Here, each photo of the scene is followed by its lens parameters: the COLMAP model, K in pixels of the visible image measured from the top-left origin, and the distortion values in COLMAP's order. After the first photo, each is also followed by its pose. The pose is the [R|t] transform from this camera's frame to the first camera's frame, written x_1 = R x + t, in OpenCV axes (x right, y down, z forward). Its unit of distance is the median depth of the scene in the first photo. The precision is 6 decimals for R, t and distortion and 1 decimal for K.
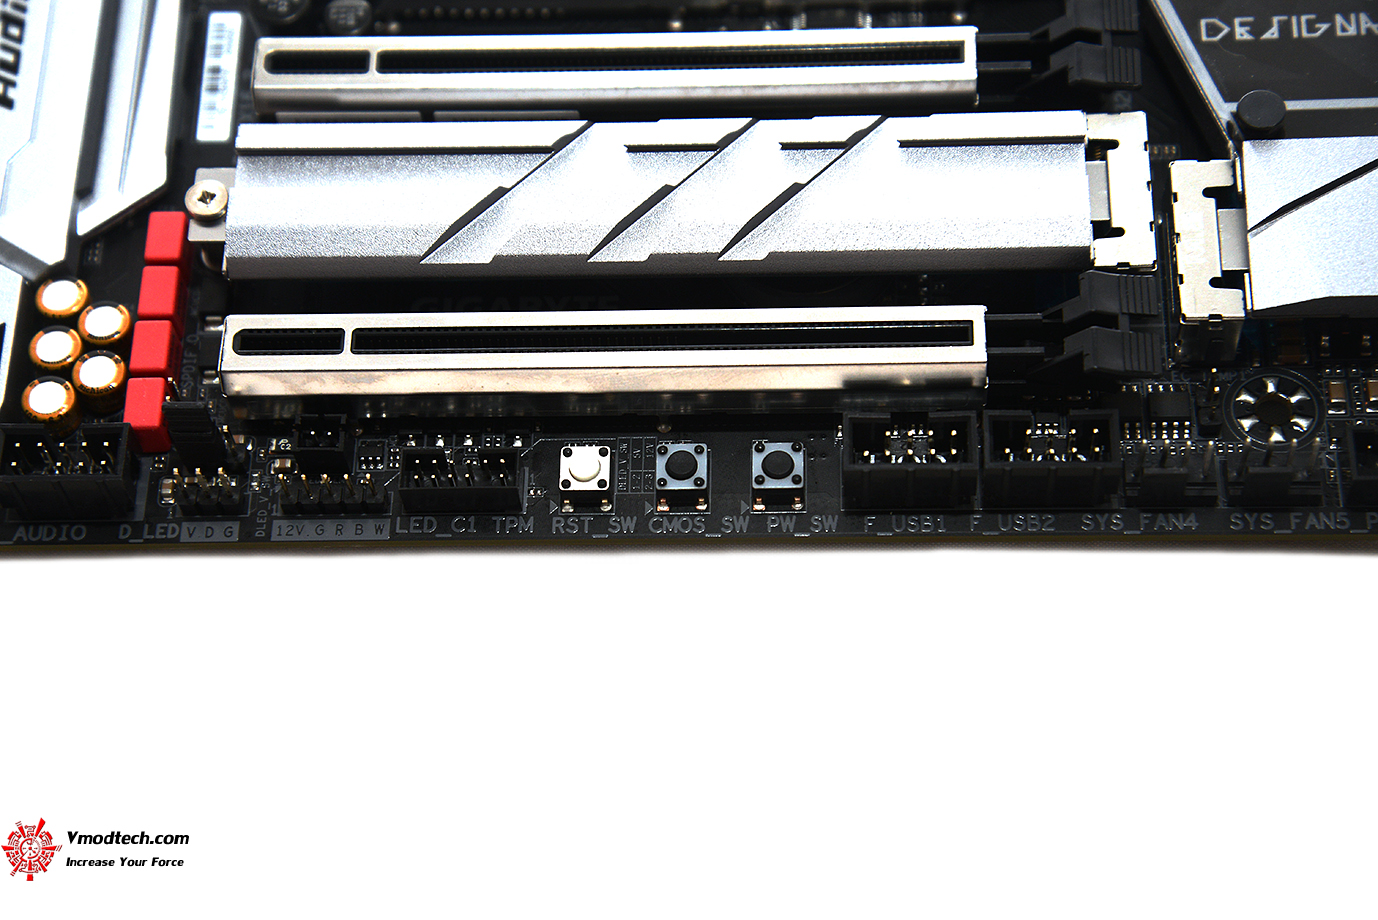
lens RADIAL K [[2661.3, 0, 688.0], [0, 2661.3, 455.6], [0, 0, 1]] dist [0.328272, 0.000000]
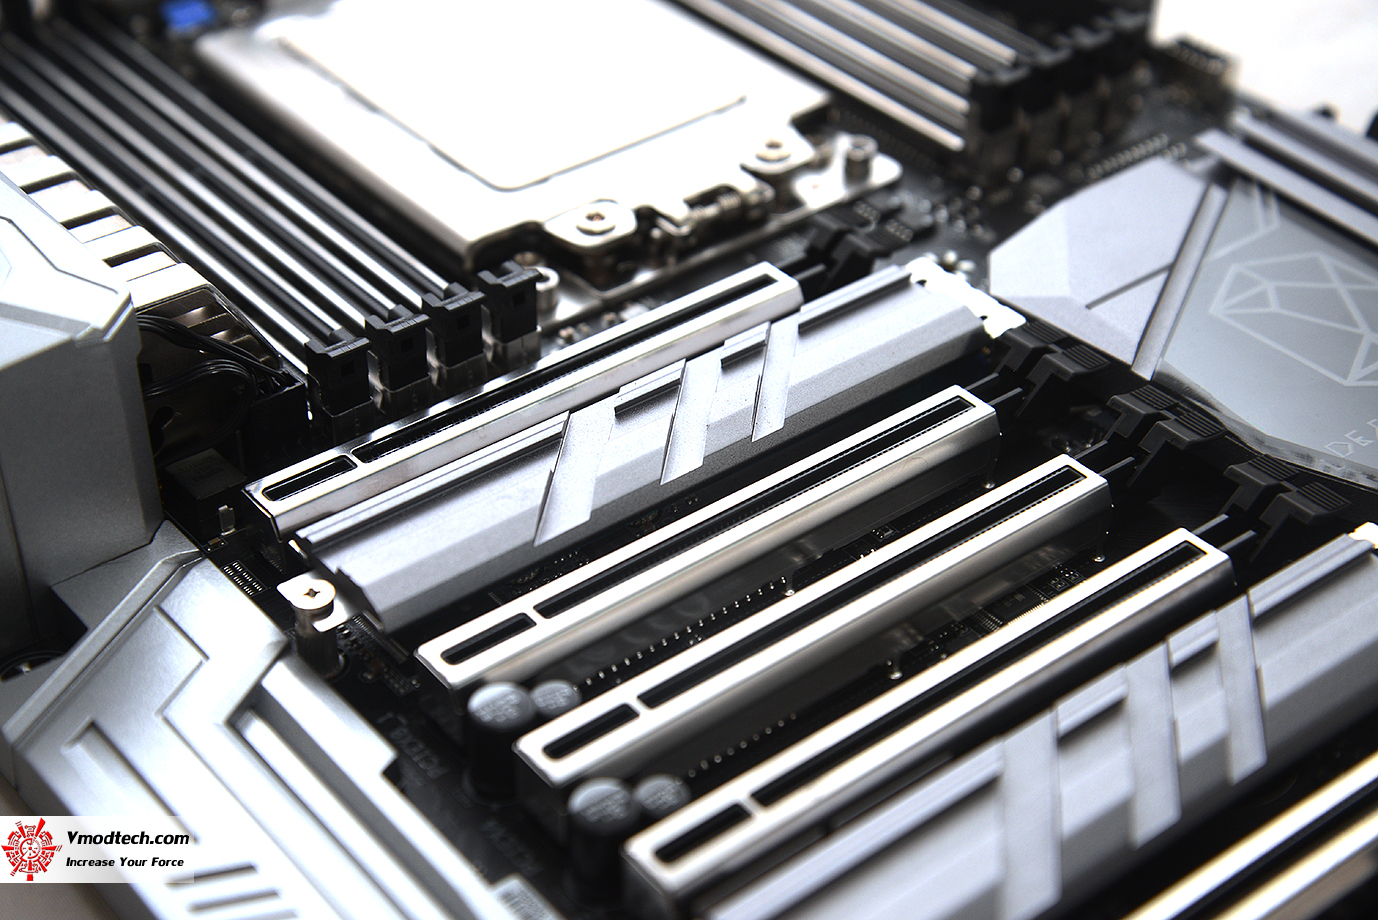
lens RADIAL K [[2260.5, 0, 678.3], [0, 2260.5, 458.6], [0, 0, 1]] dist [0.194325, 0.000000]
pose [[0.769143, -0.339968, 0.541148, -0.519270], [0.537655, 0.801960, -0.260360, -0.058497], [-0.345465, 0.491205, 0.799607, 0.369800]]
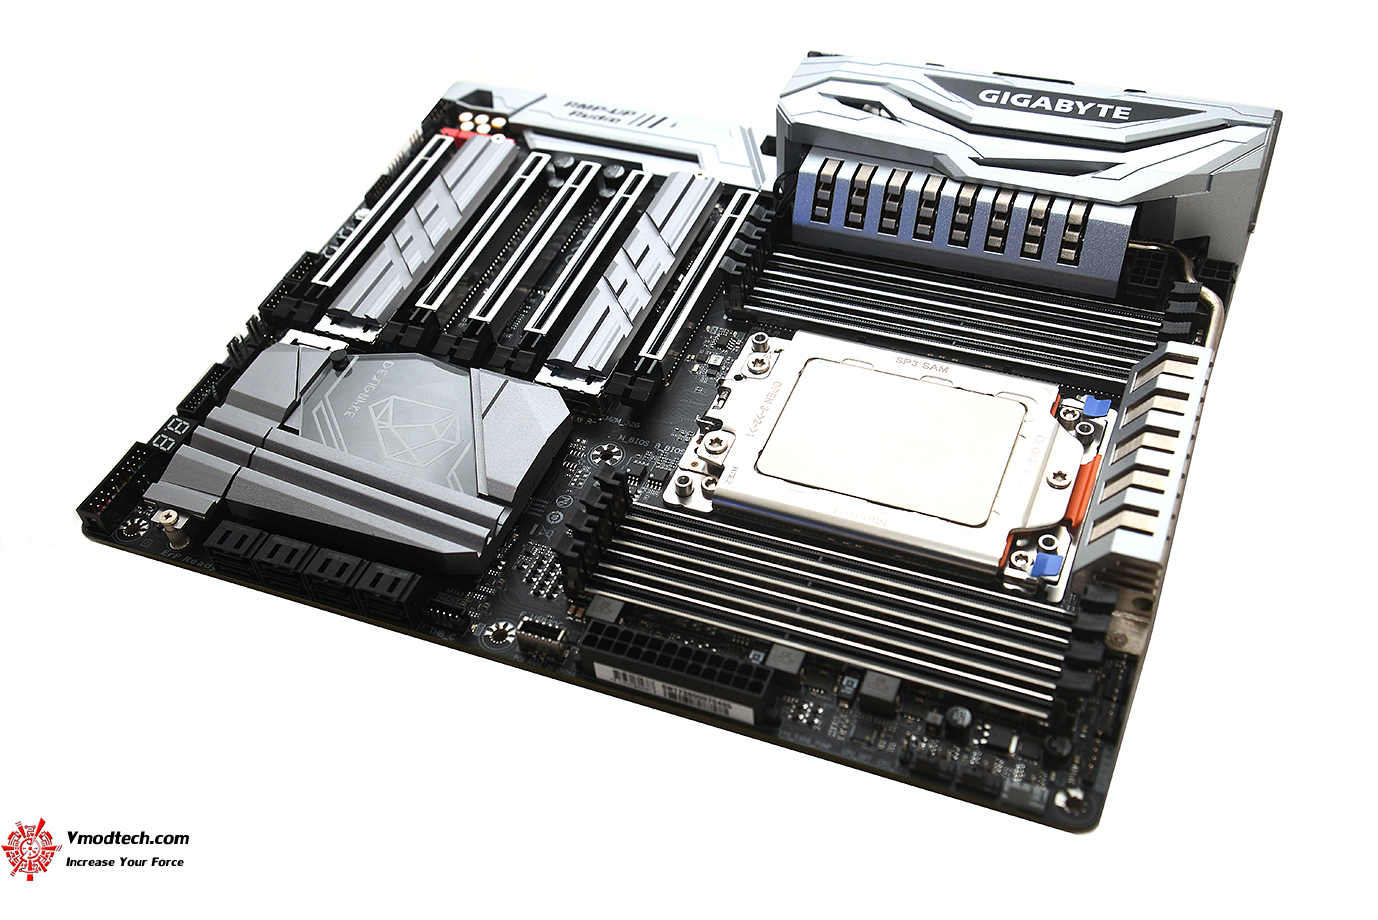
lens RADIAL K [[1498.3, 0, 683.0], [0, 1498.3, 459.6], [0, 0, 1]] dist [0.081832, 0.000000]
pose [[-0.352759, 0.737331, -0.576111, 1.024915], [-0.760848, 0.132369, 0.635286, -1.320801], [0.544675, 0.662436, 0.514302, 0.477973]]
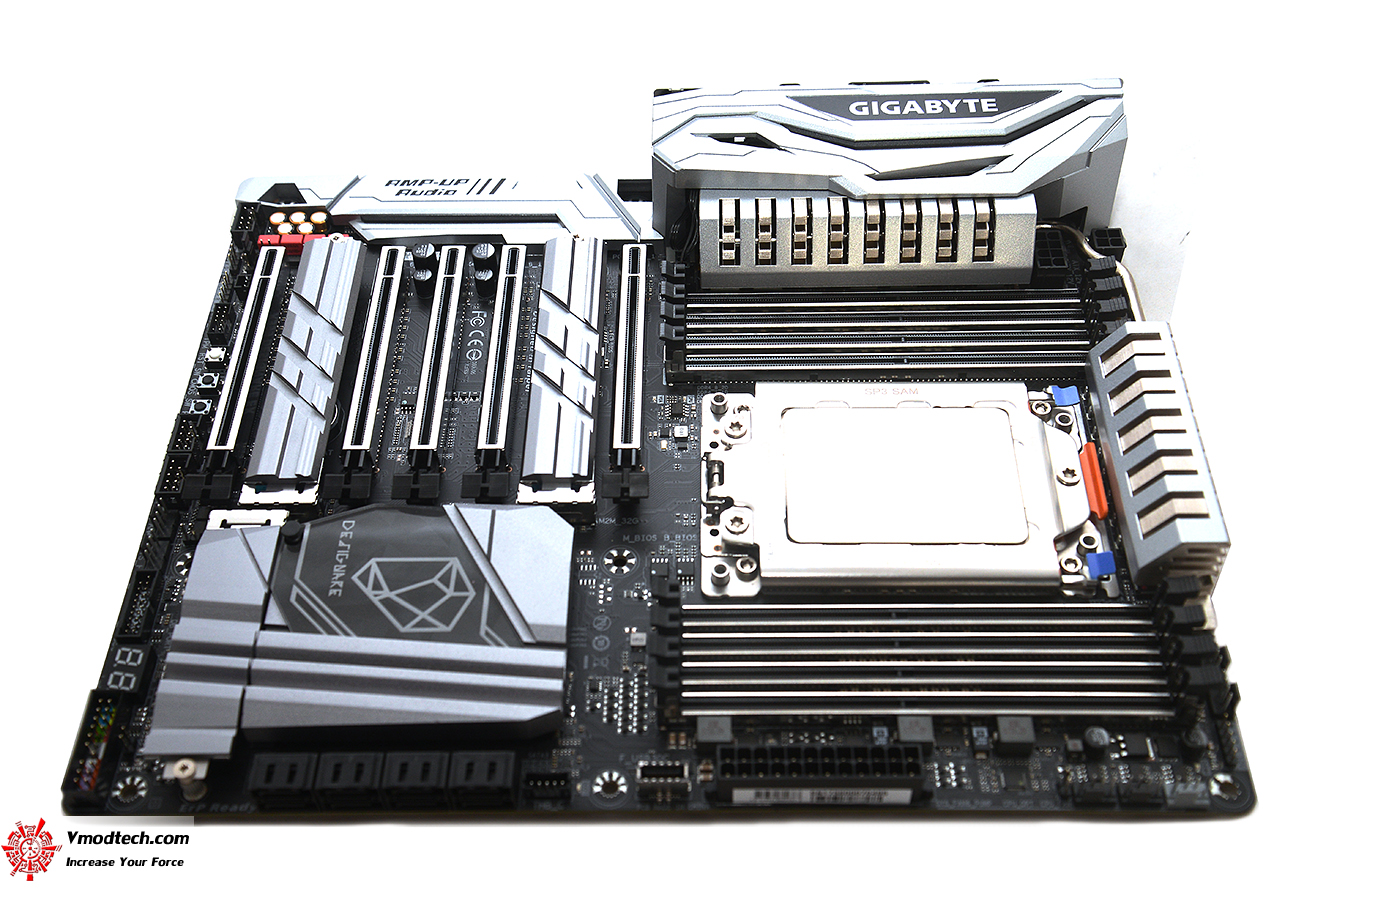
lens RADIAL K [[1498.3, 0, 685.5], [0, 1498.3, 460.7], [0, 0, 1]] dist [0.081832, 0.000000]
pose [[0.013793, 0.807196, -0.590122, 0.951716], [-0.863079, 0.307609, 0.400589, -0.979356], [0.504880, 0.503797, 0.700917, 0.202813]]
